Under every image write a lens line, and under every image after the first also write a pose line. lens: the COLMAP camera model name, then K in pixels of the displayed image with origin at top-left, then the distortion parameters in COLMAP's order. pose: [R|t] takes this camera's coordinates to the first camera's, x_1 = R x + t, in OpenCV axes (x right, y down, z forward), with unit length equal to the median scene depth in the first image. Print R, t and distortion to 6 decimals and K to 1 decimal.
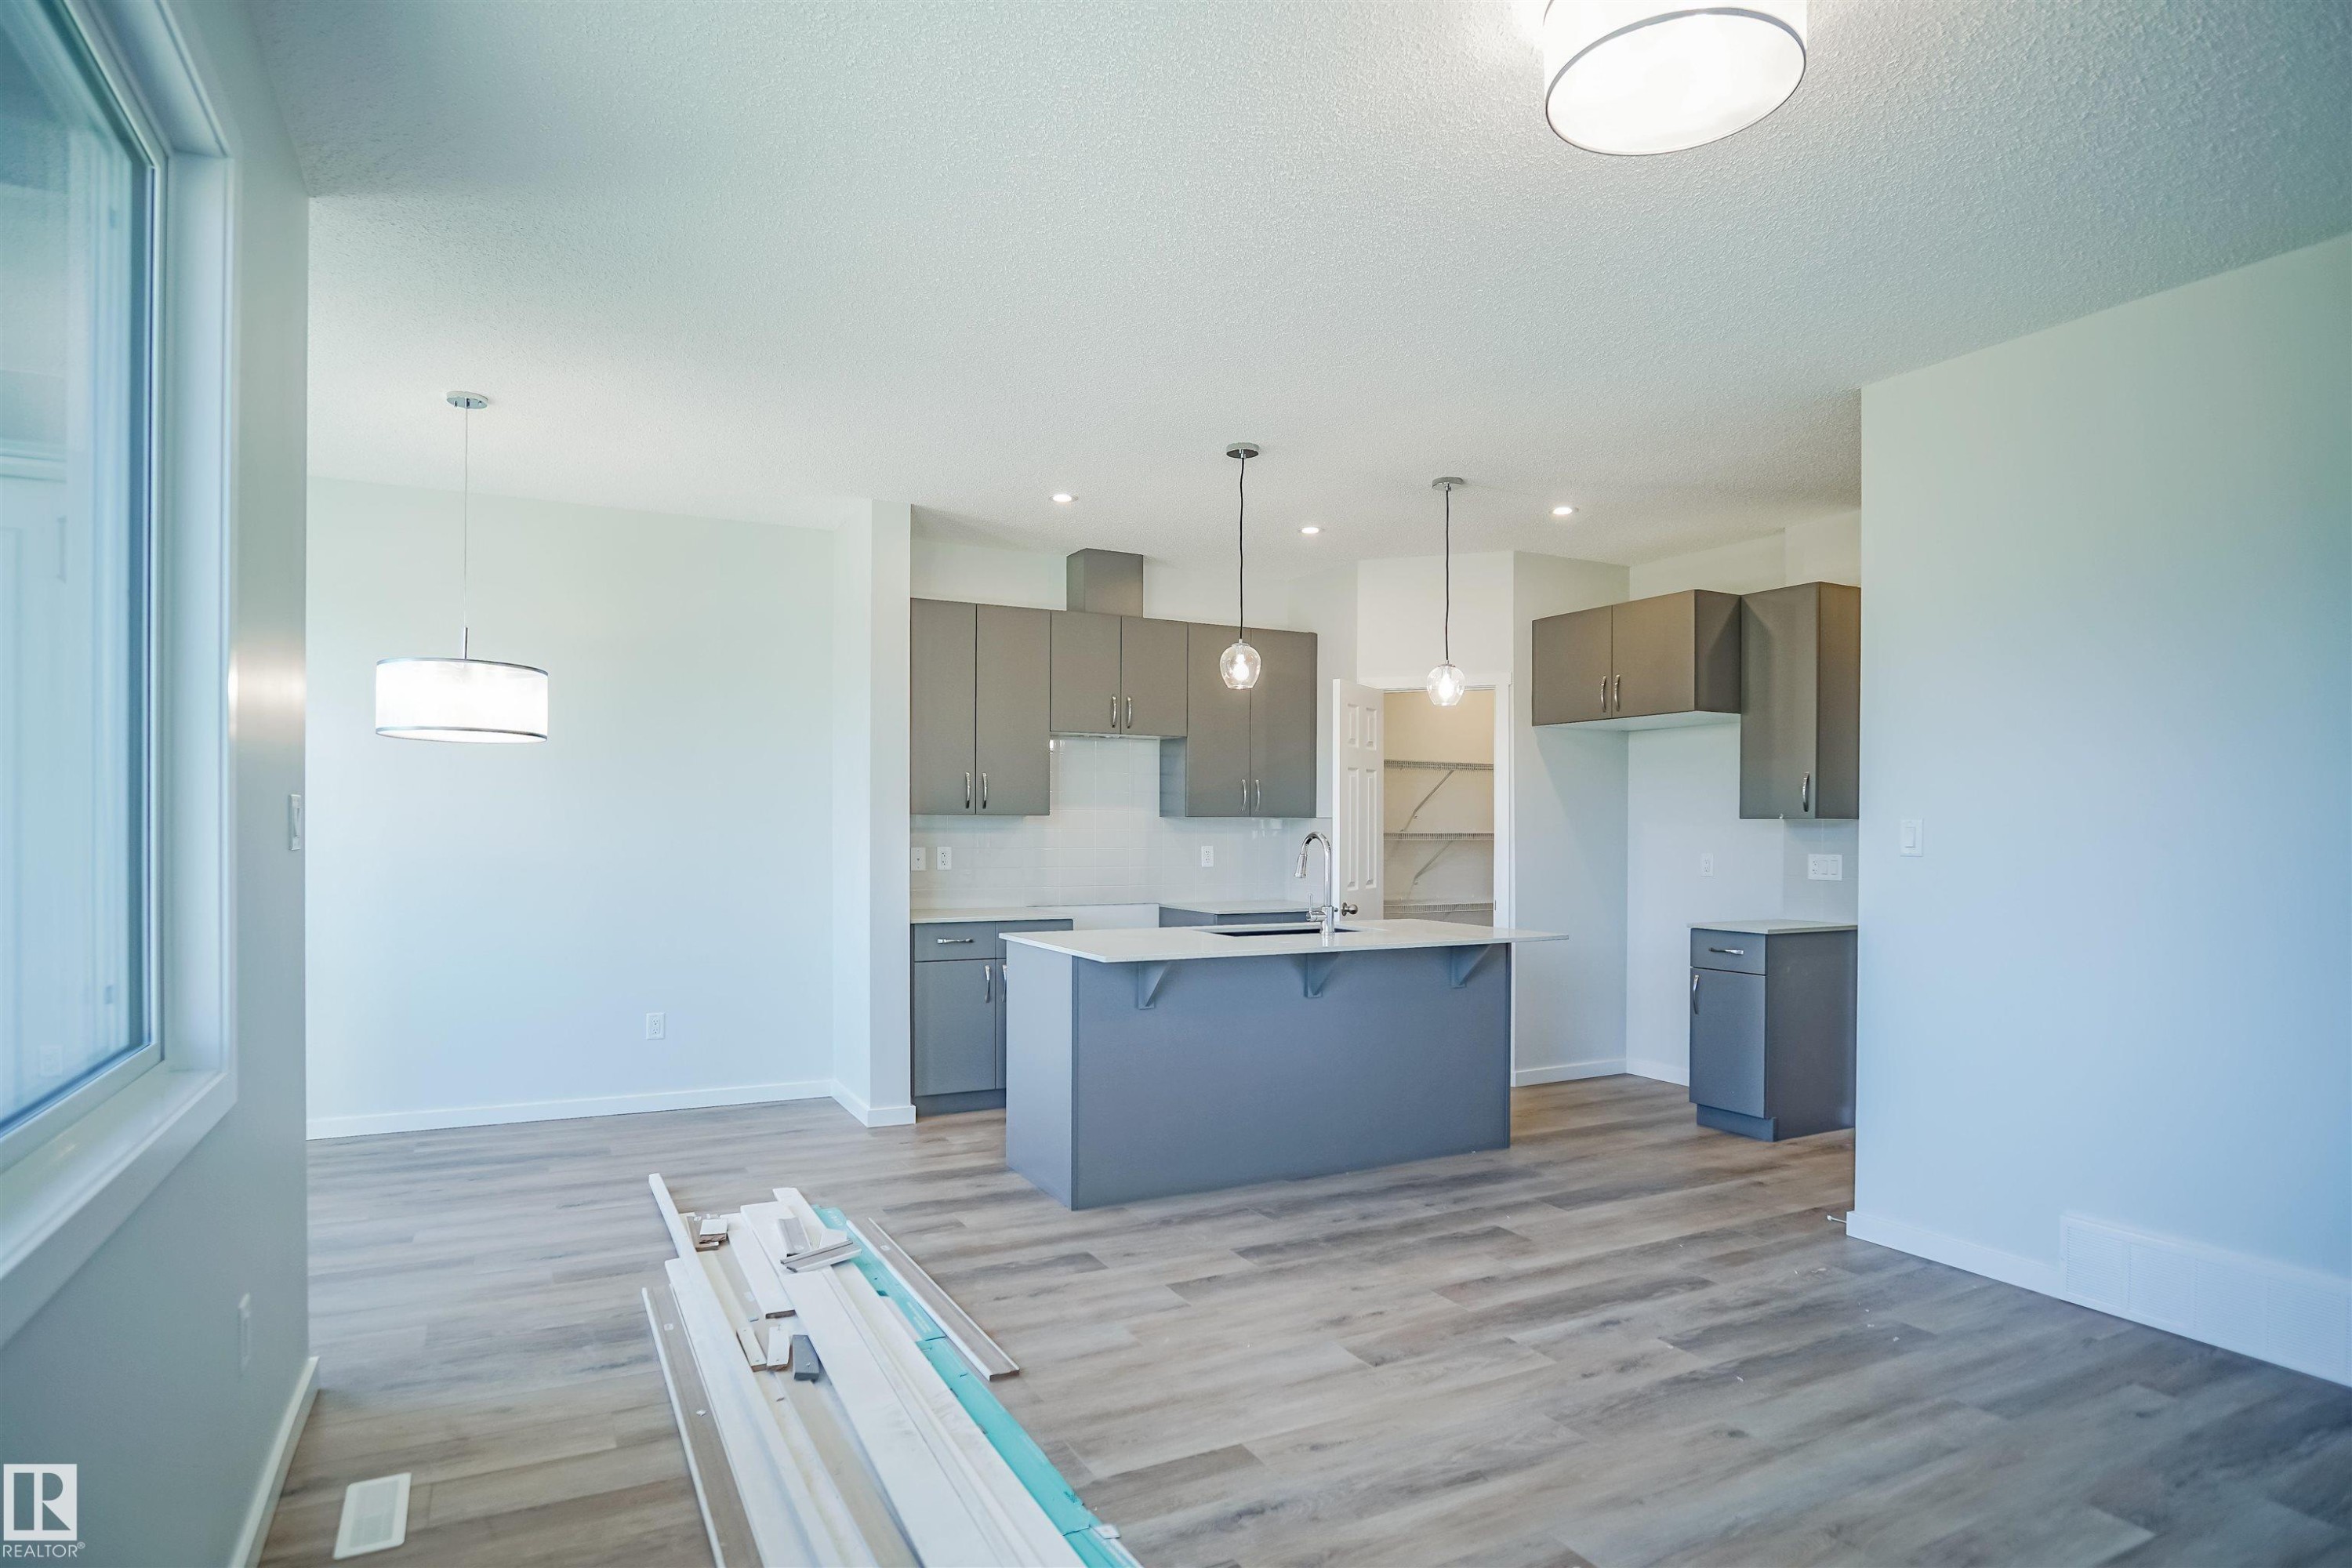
lens RADIAL K [[1248.3, 0, 1105.6], [0, 1248.3, 830.8], [0, 0, 1]] dist [-0.022212, -0.000535]
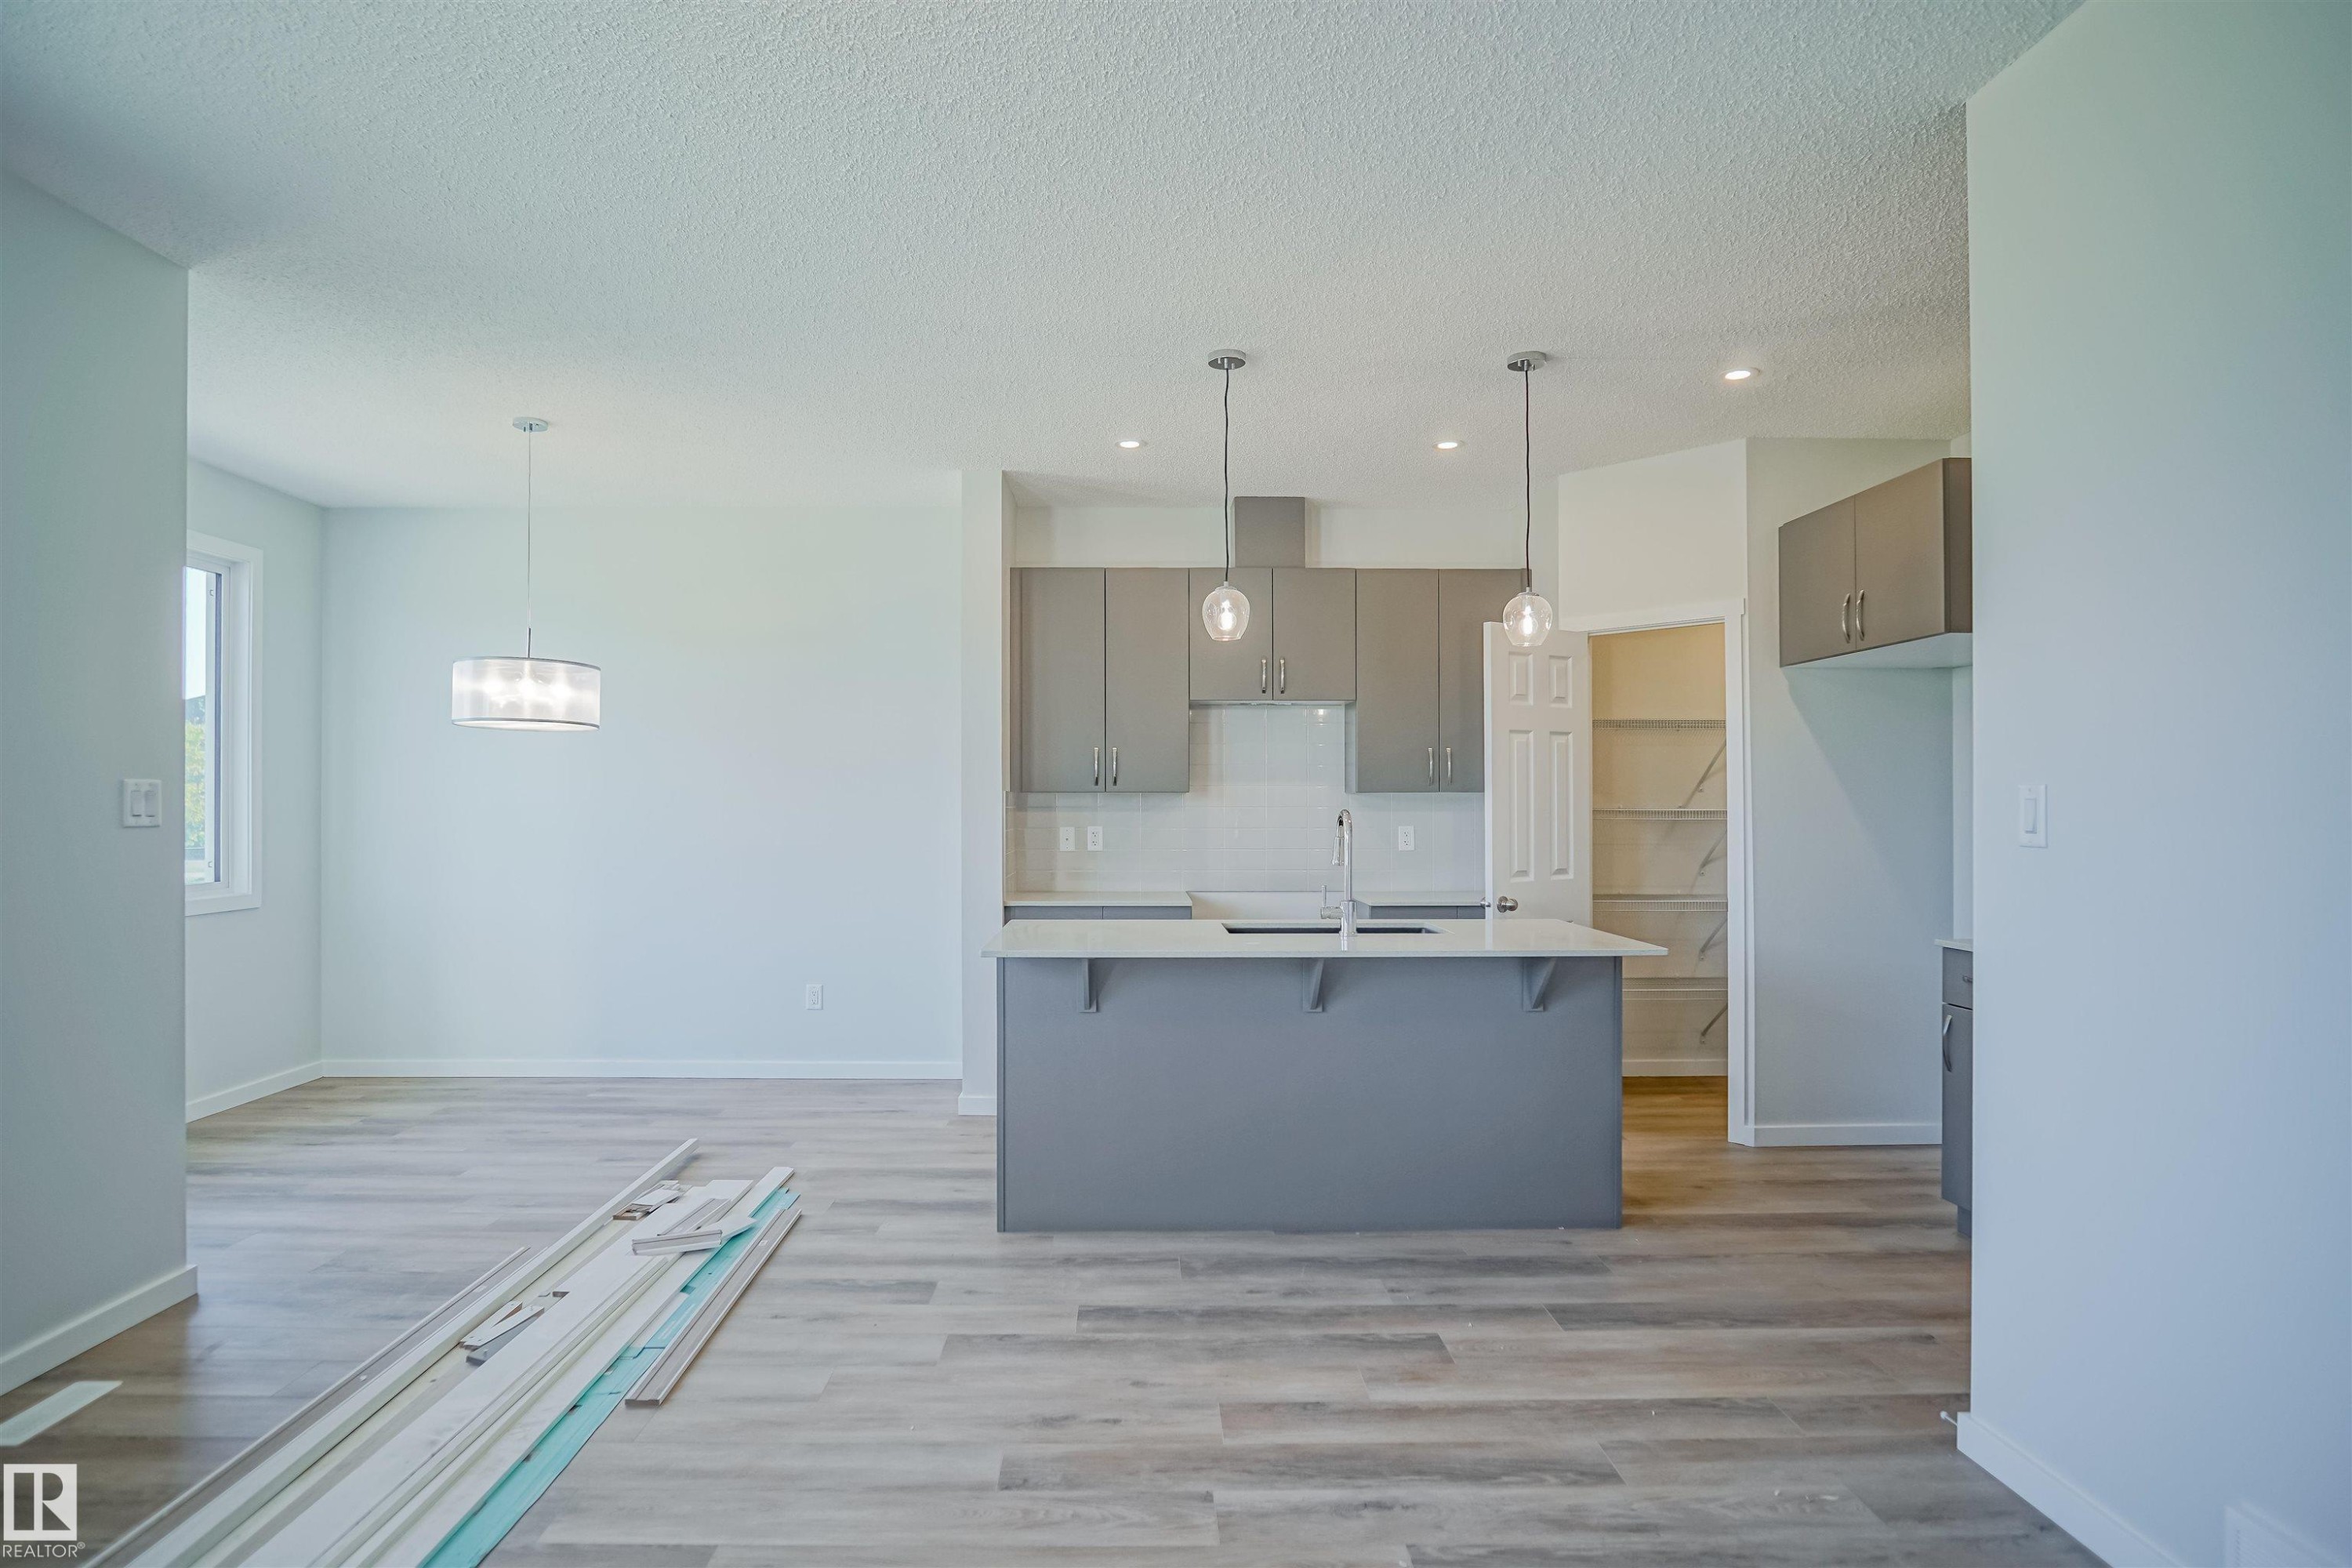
lens RADIAL K [[1242.3, 0, 1122.4], [0, 1242.3, 792.1], [0, 0, 1]] dist [-0.018909, 0.000974]
pose [[0.902686, -0.008884, -0.430207, 0.390022], [0.002803, 0.999887, -0.014766, 0.001256], [0.430290, 0.012123, 0.902609, 0.201435]]
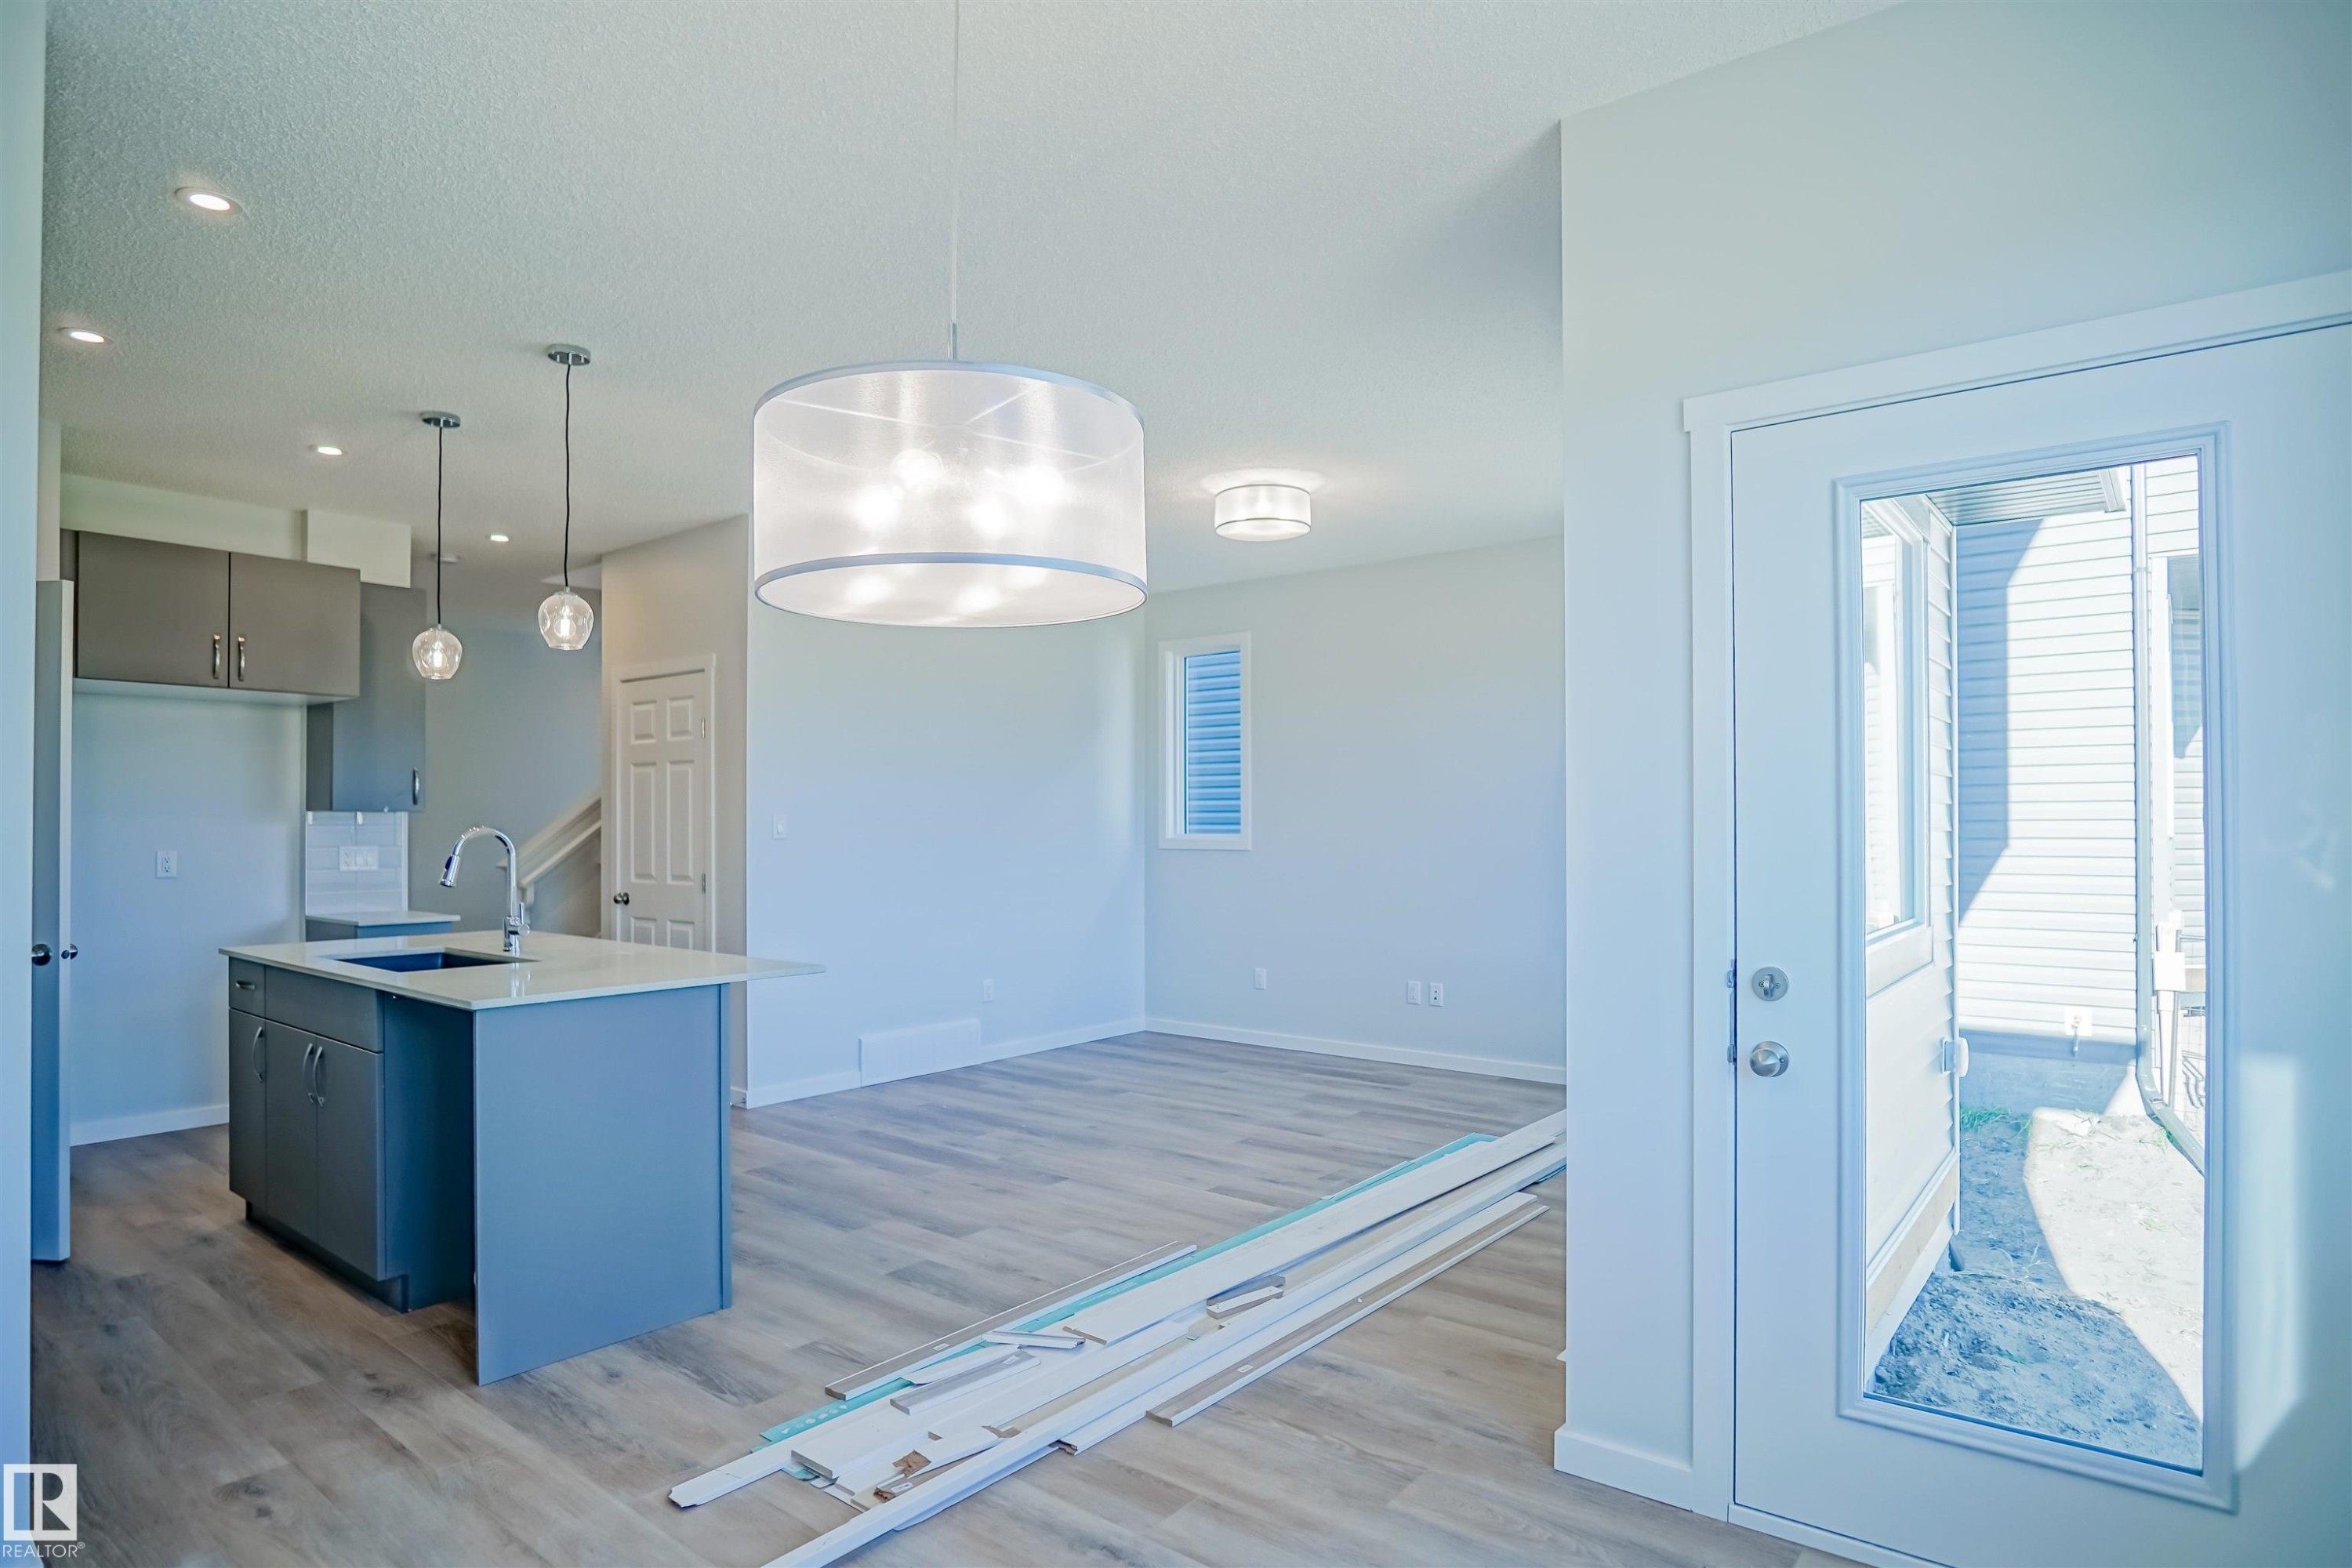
lens RADIAL K [[1339.3, 0, 1222.5], [0, 1339.3, 807.8], [0, 0, 1]] dist [-0.013384, 0.000460]
pose [[-0.451909, 0.006150, 0.892043, -0.817219], [0.004181, 0.999980, -0.004776, -0.005846], [-0.892054, 0.001572, -0.451925, 0.972044]]
